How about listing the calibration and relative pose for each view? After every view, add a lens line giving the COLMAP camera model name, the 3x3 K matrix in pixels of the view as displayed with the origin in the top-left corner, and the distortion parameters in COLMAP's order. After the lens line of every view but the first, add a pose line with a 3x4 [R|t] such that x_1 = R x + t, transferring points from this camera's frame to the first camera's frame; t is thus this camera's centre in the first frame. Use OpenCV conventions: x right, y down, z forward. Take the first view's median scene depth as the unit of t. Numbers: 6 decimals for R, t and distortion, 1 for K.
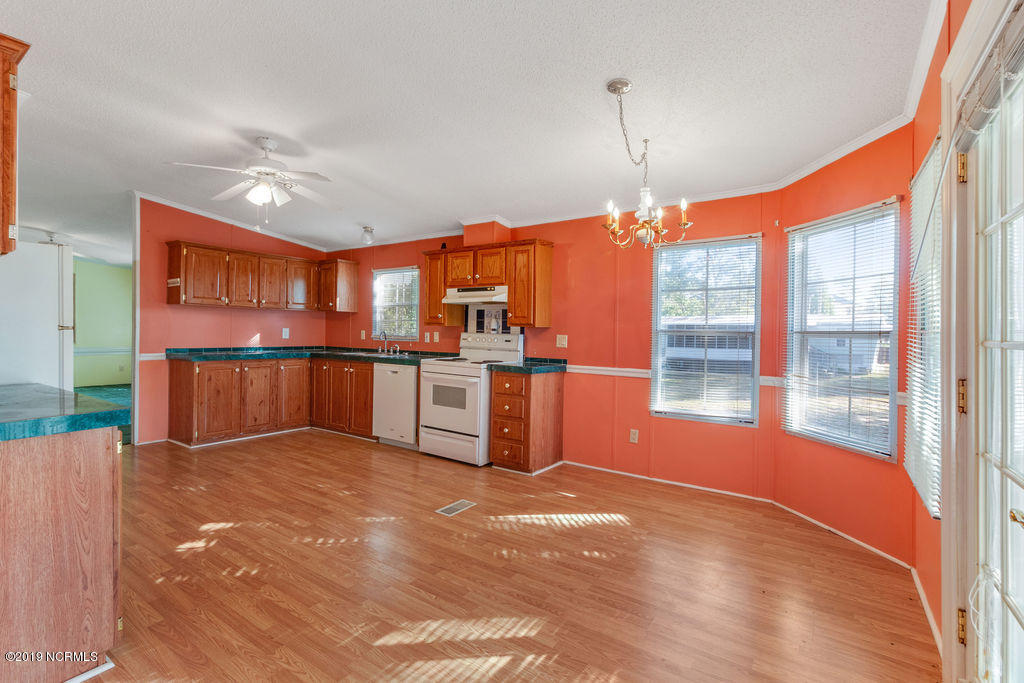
lens RADIAL K [[477.5, 0, 512.0], [0, 477.5, 341.5], [0, 0, 1]] dist [-0.002693, -0.000241]
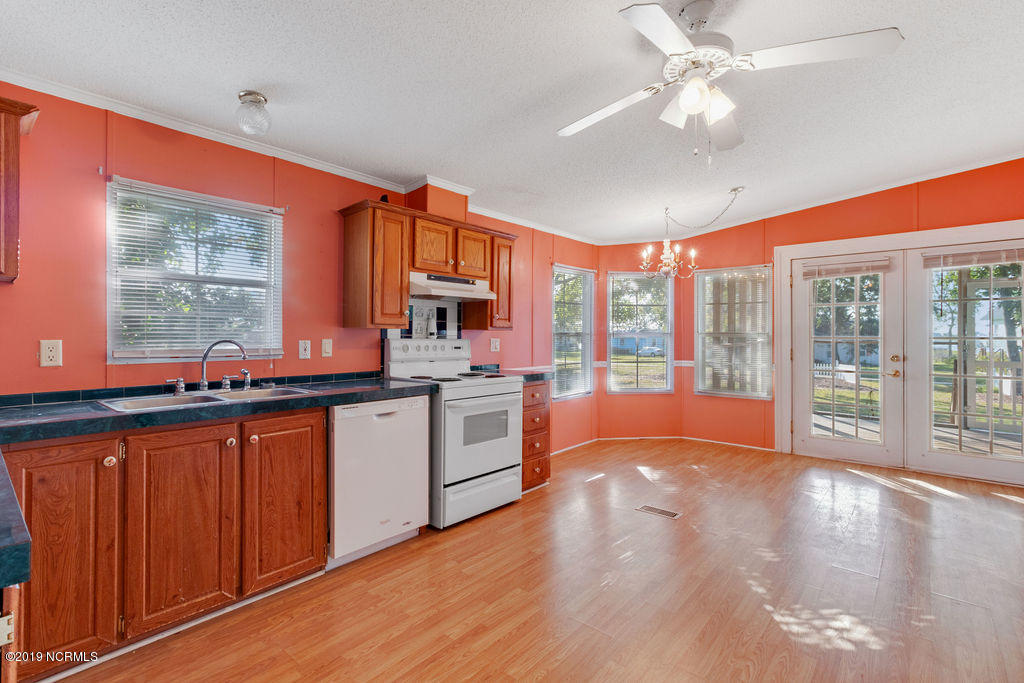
lens RADIAL K [[476.3, 0, 512.9], [0, 476.3, 336.8], [0, 0, 1]] dist [-0.000605, 0.000053]
pose [[0.100489, -0.020473, 0.994728, -0.727309], [0.018245, 0.999658, 0.018731, -0.030011], [-0.994771, 0.016267, 0.100828, 0.755868]]
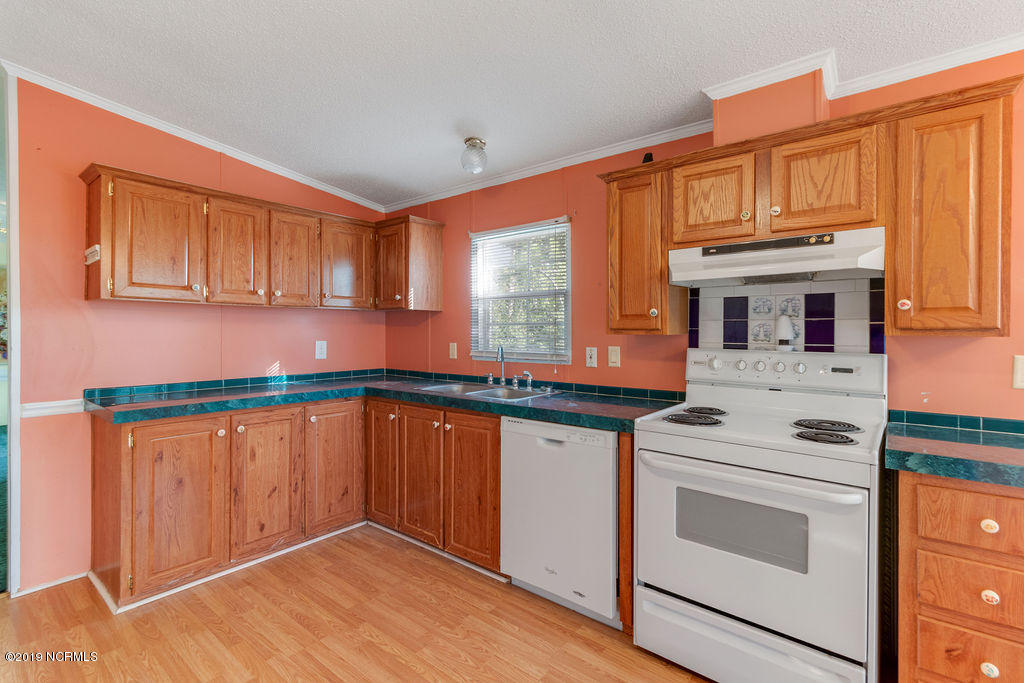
lens RADIAL K [[476.3, 0, 512.9], [0, 476.3, 336.8], [0, 0, 1]] dist [-0.000605, 0.000053]
pose [[0.997003, -0.016788, -0.075515, -0.235205], [0.016074, 0.999820, -0.010059, -0.027531], [0.075670, 0.008816, 0.997094, 0.523586]]
